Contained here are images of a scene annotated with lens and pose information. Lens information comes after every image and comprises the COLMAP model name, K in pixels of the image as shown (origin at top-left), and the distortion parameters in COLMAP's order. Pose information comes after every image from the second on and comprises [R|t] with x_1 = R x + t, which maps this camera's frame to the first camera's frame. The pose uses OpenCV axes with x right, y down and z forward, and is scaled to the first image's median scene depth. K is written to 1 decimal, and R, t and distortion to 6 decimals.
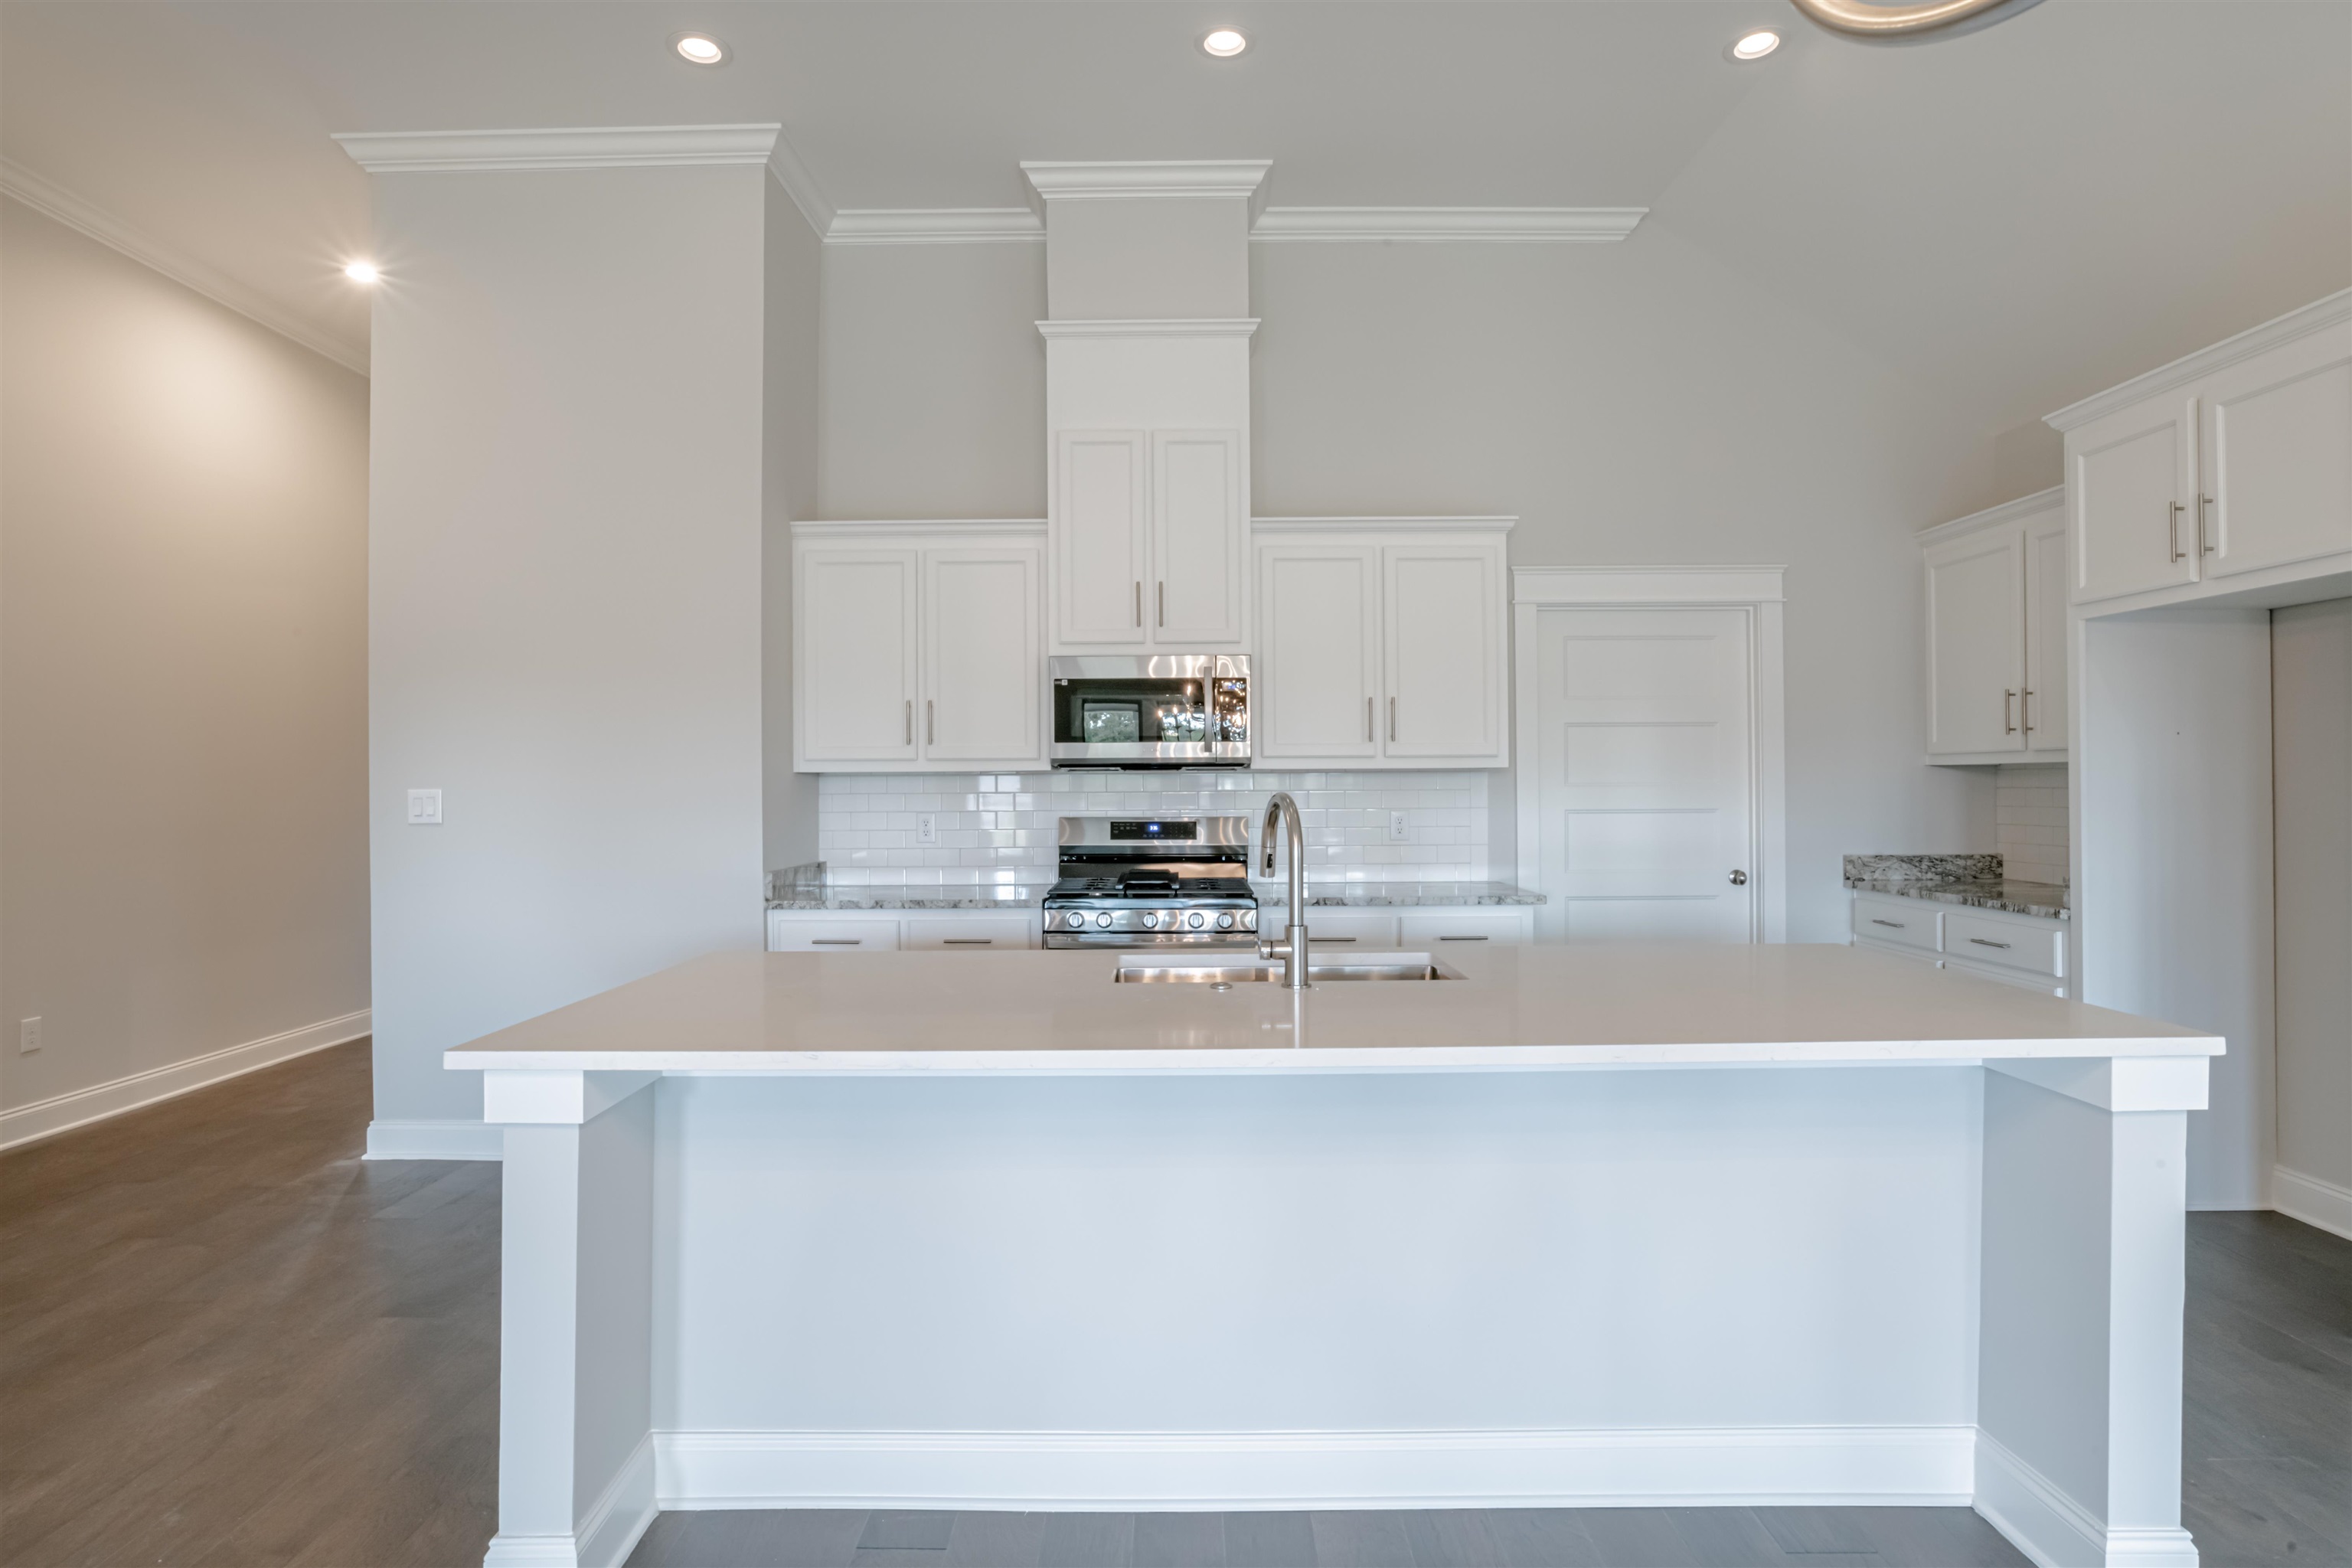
lens RADIAL K [[1198.5, 0, 1166.5], [0, 1198.5, 779.5], [0, 0, 1]] dist [-0.050598, 0.024578]
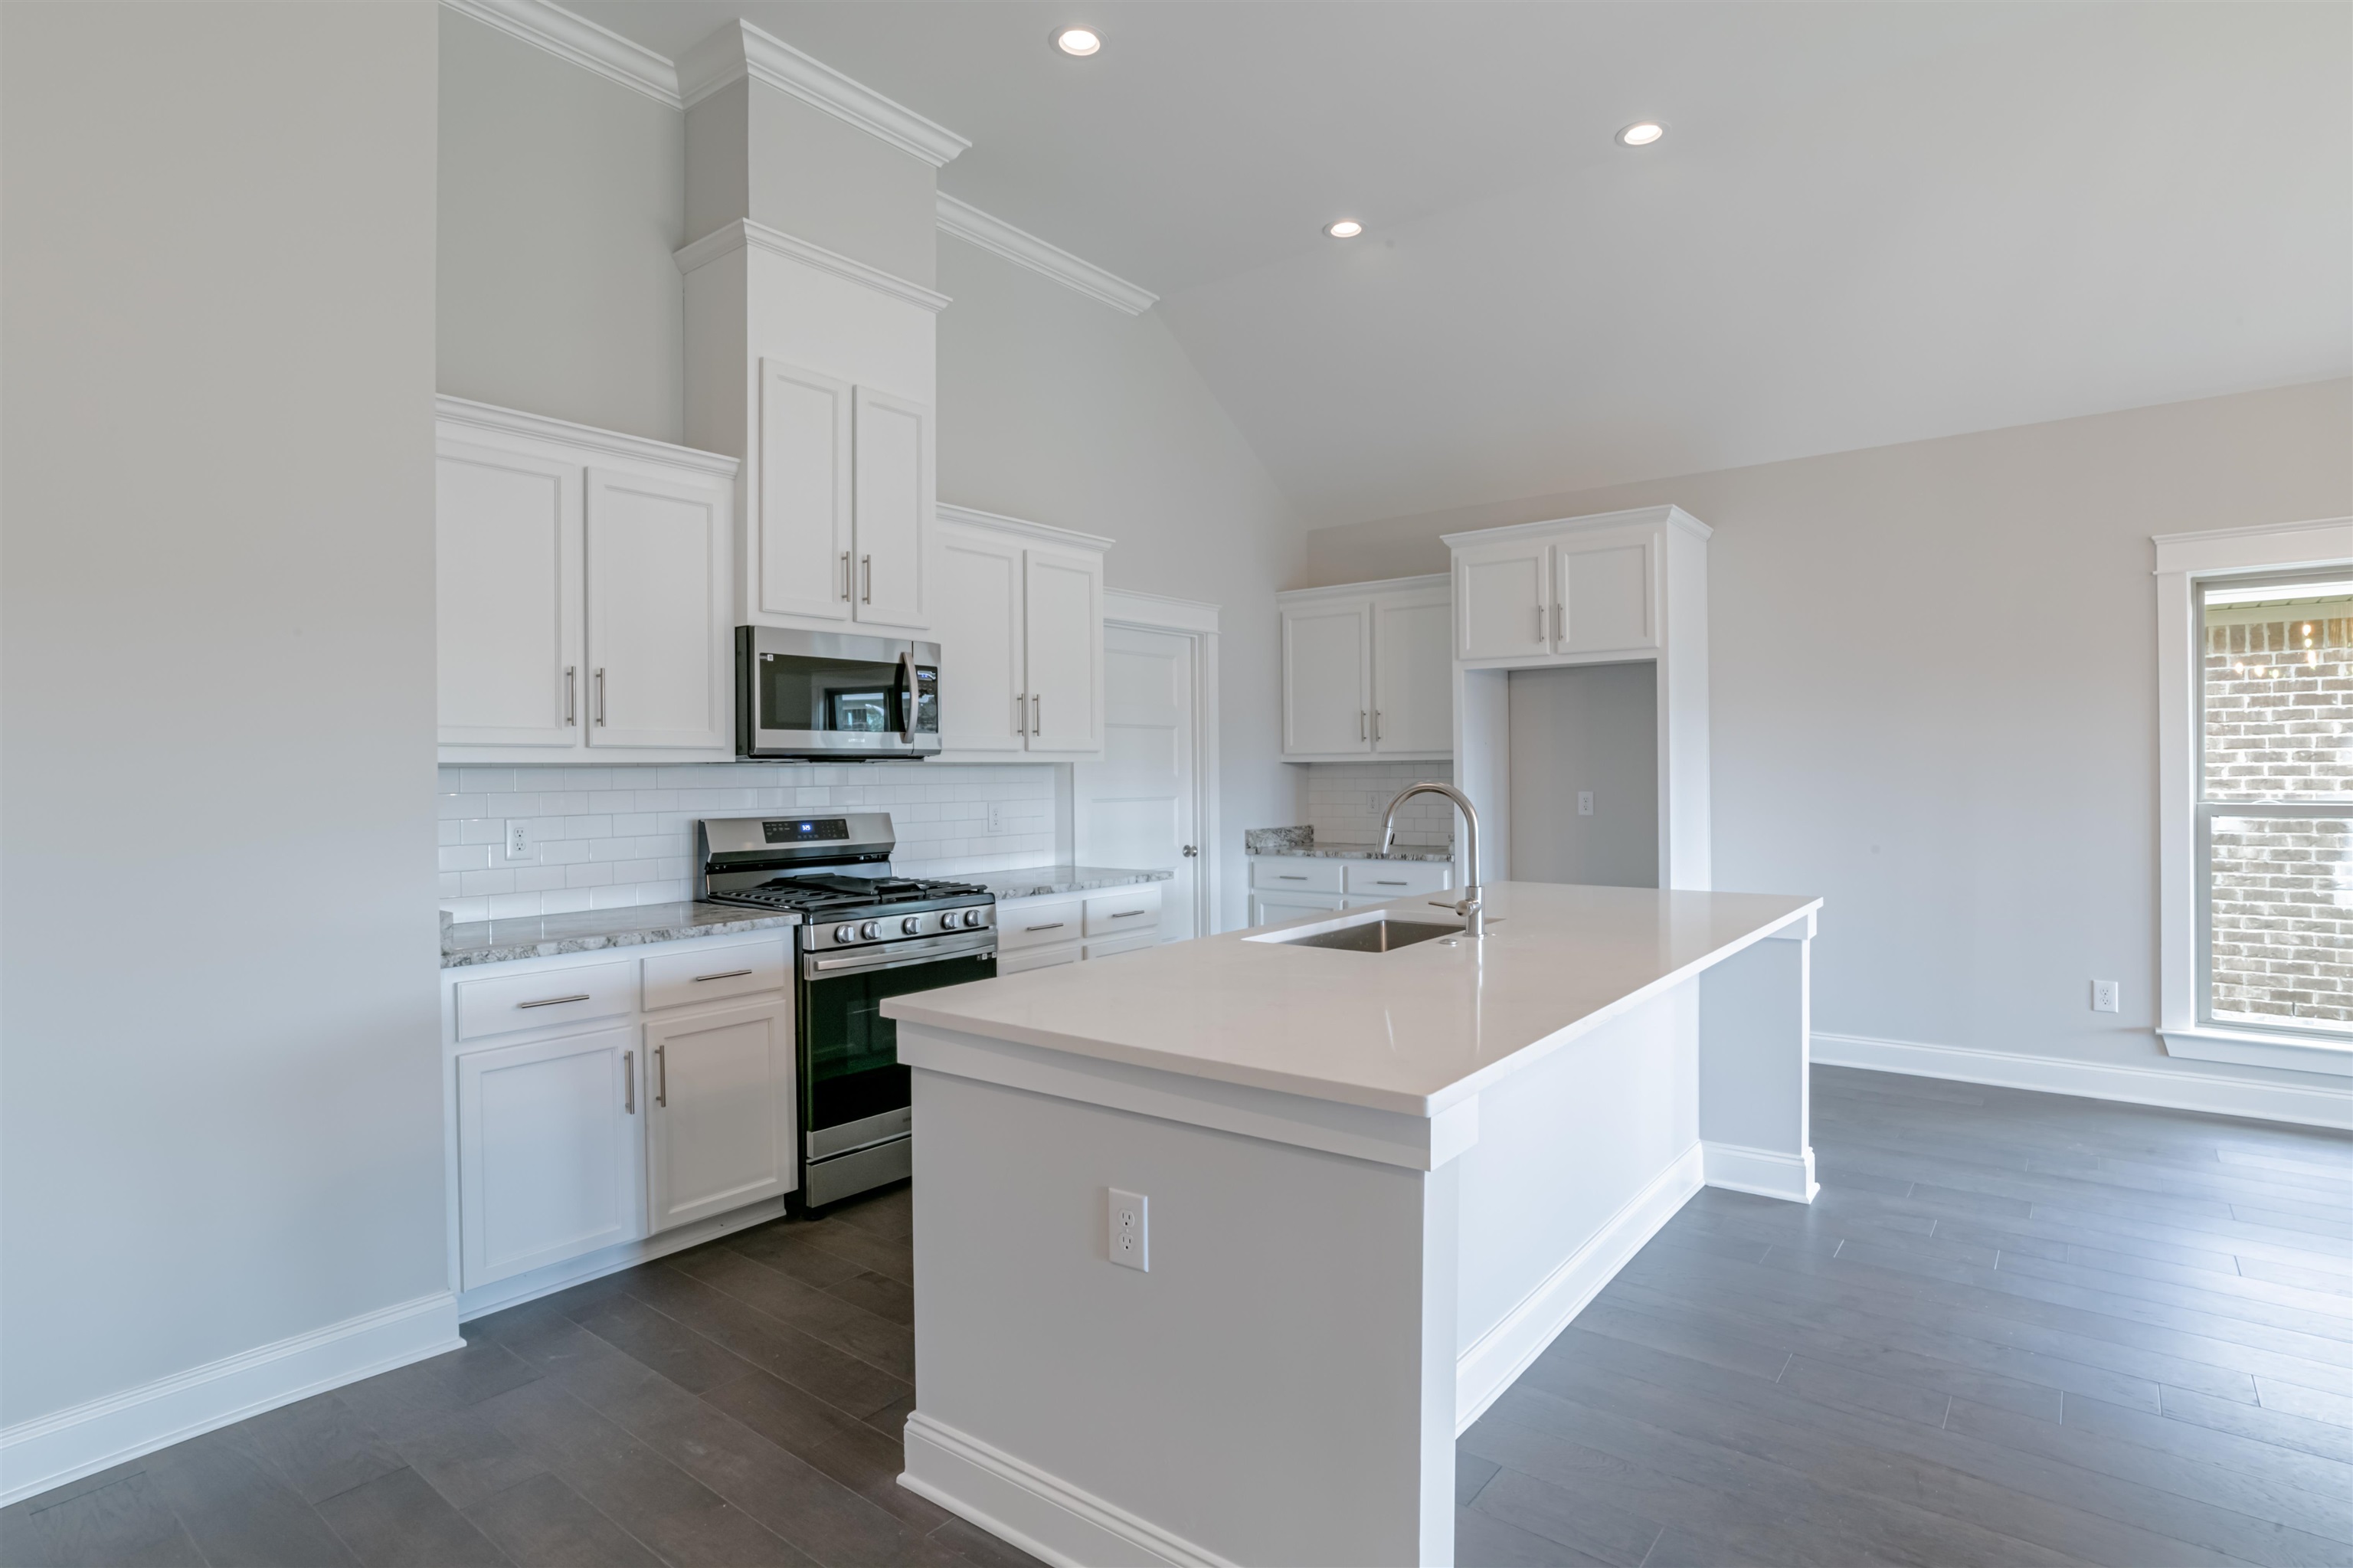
lens RADIAL K [[1193.6, 0, 1189.4], [0, 1193.6, 775.3], [0, 0, 1]] dist [-0.051093, 0.025081]
pose [[0.609143, -0.002442, 0.793056, -0.560924], [0.002357, 0.999996, 0.001268, 0.001443], [-0.793057, 0.001097, 0.609147, 0.254453]]
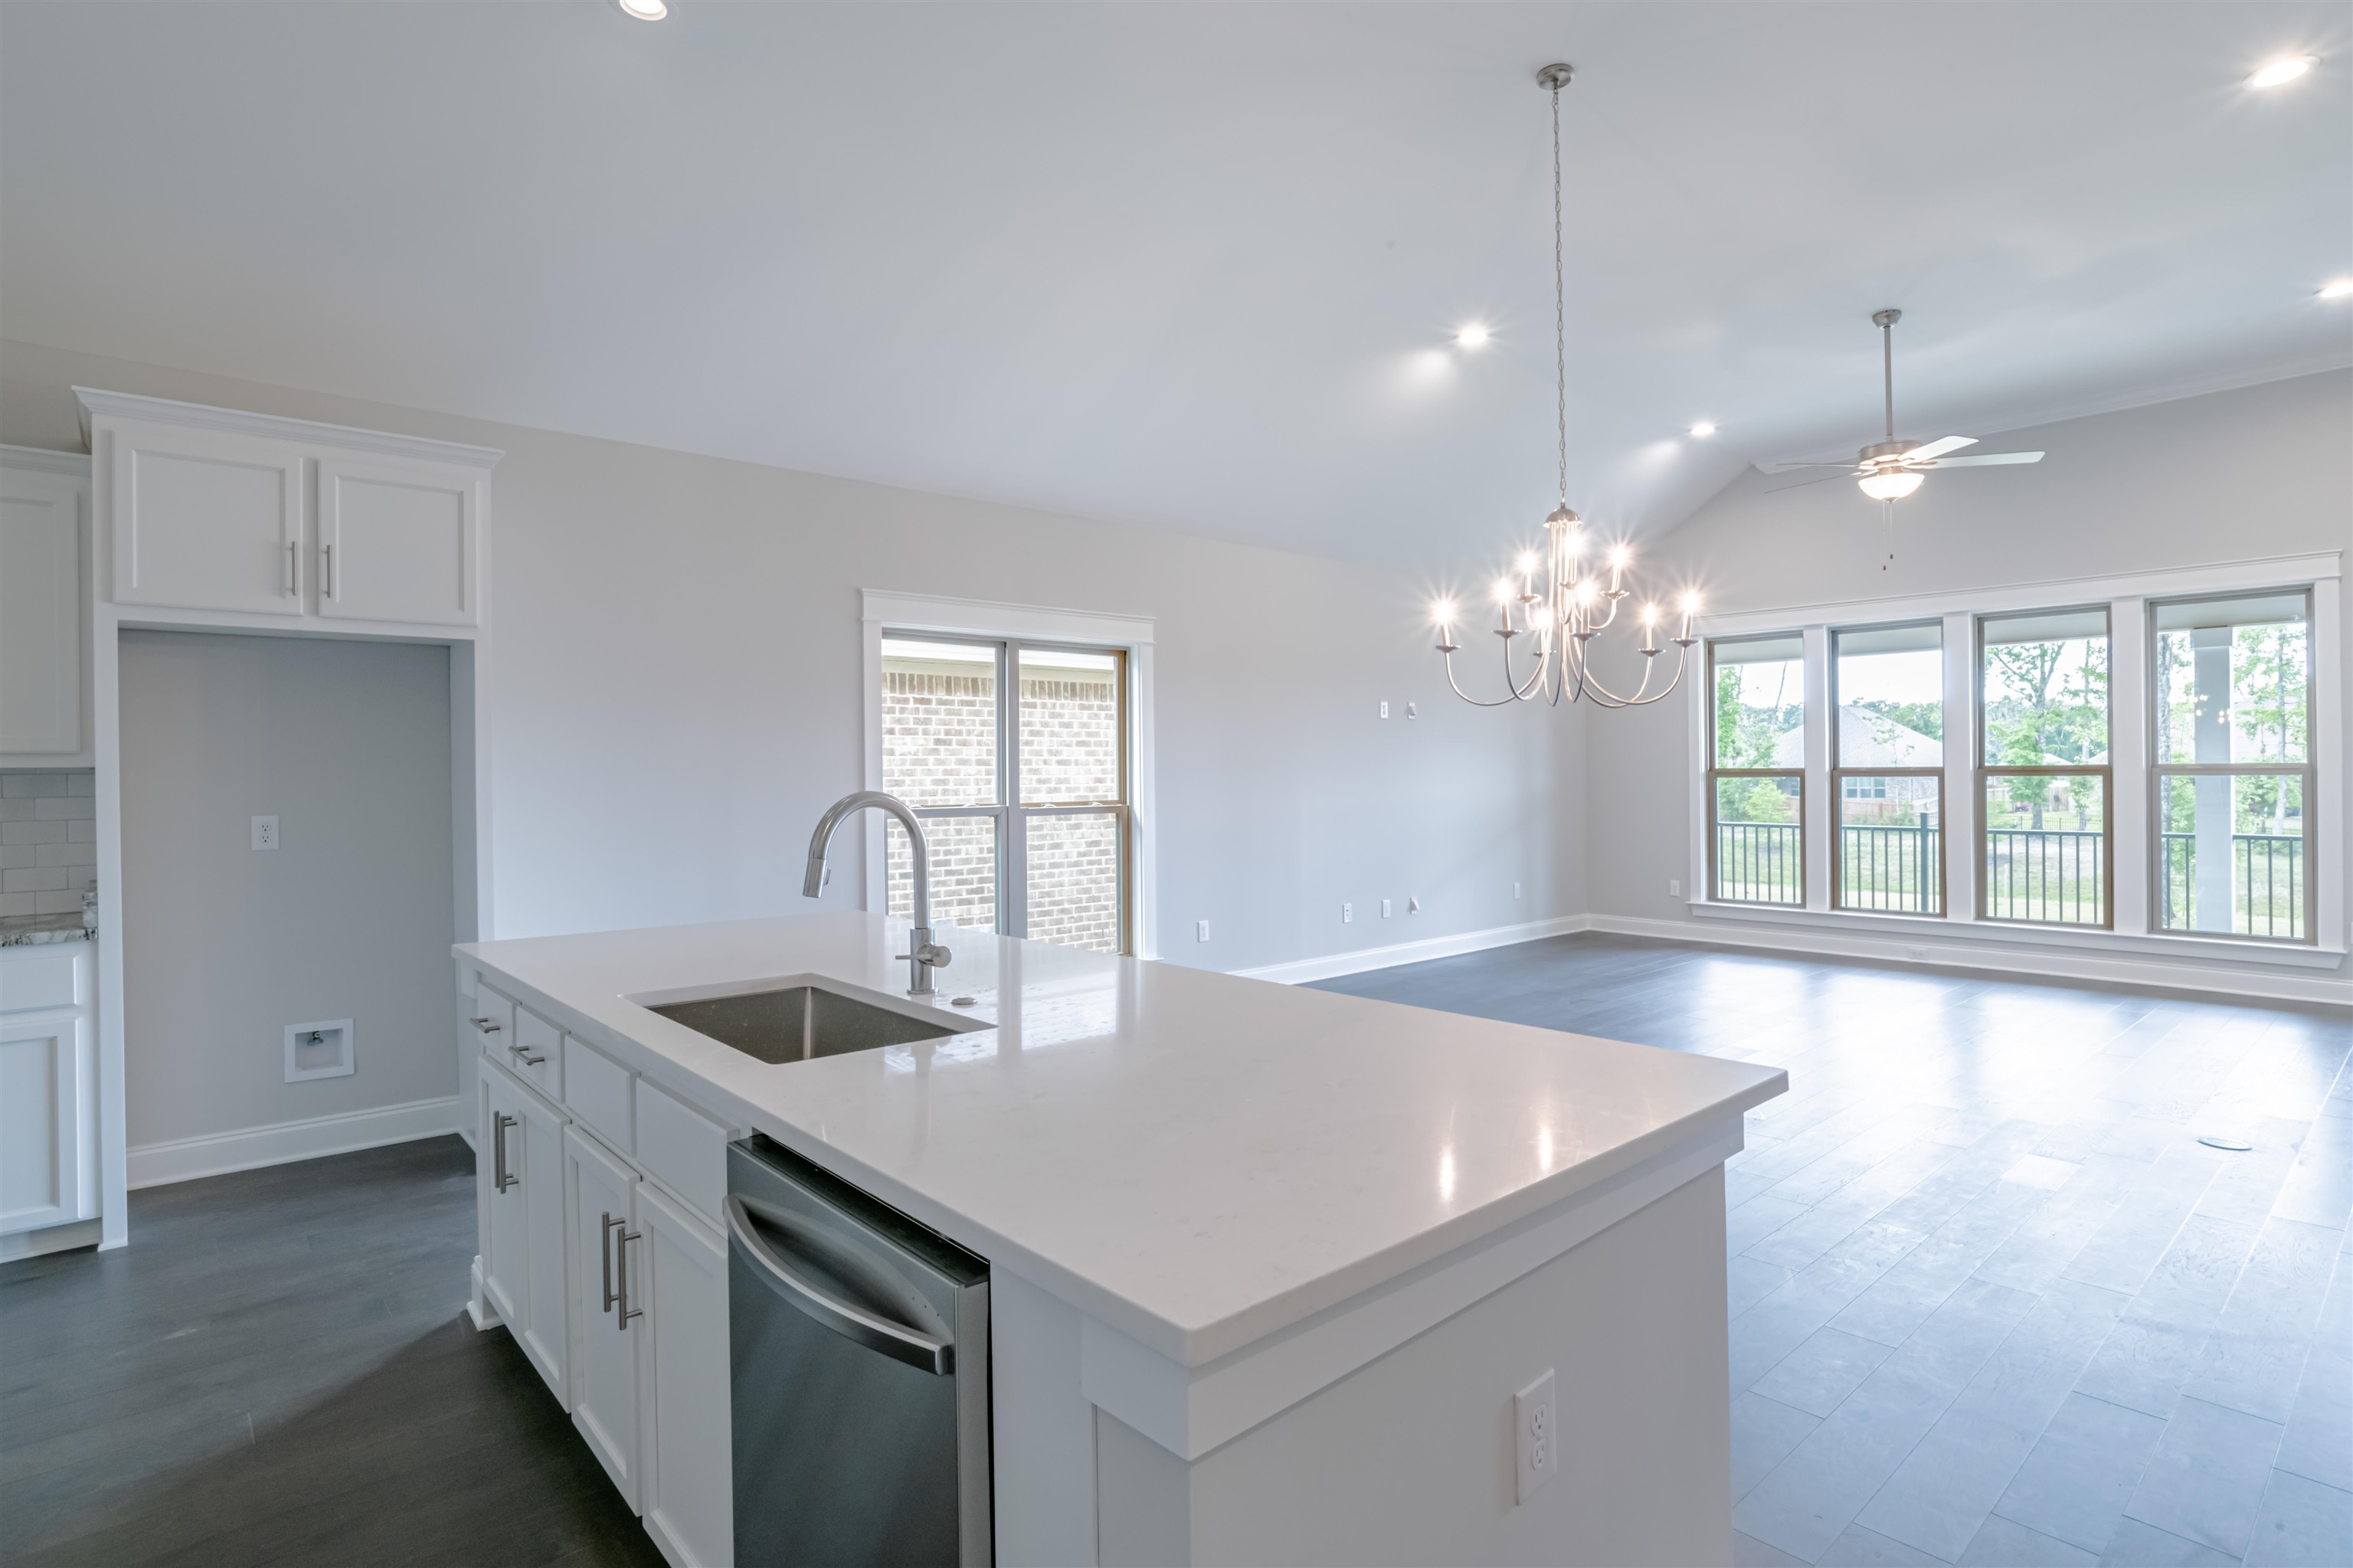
lens RADIAL K [[1193.6, 0, 1189.4], [0, 1193.6, 775.3], [0, 0, 1]] dist [-0.051093, 0.025081]
pose [[-0.670137, 0.010508, 0.742163, -0.397100], [0.009380, 0.999940, -0.005687, 0.002682], [-0.742179, 0.003150, -0.670195, 0.784894]]
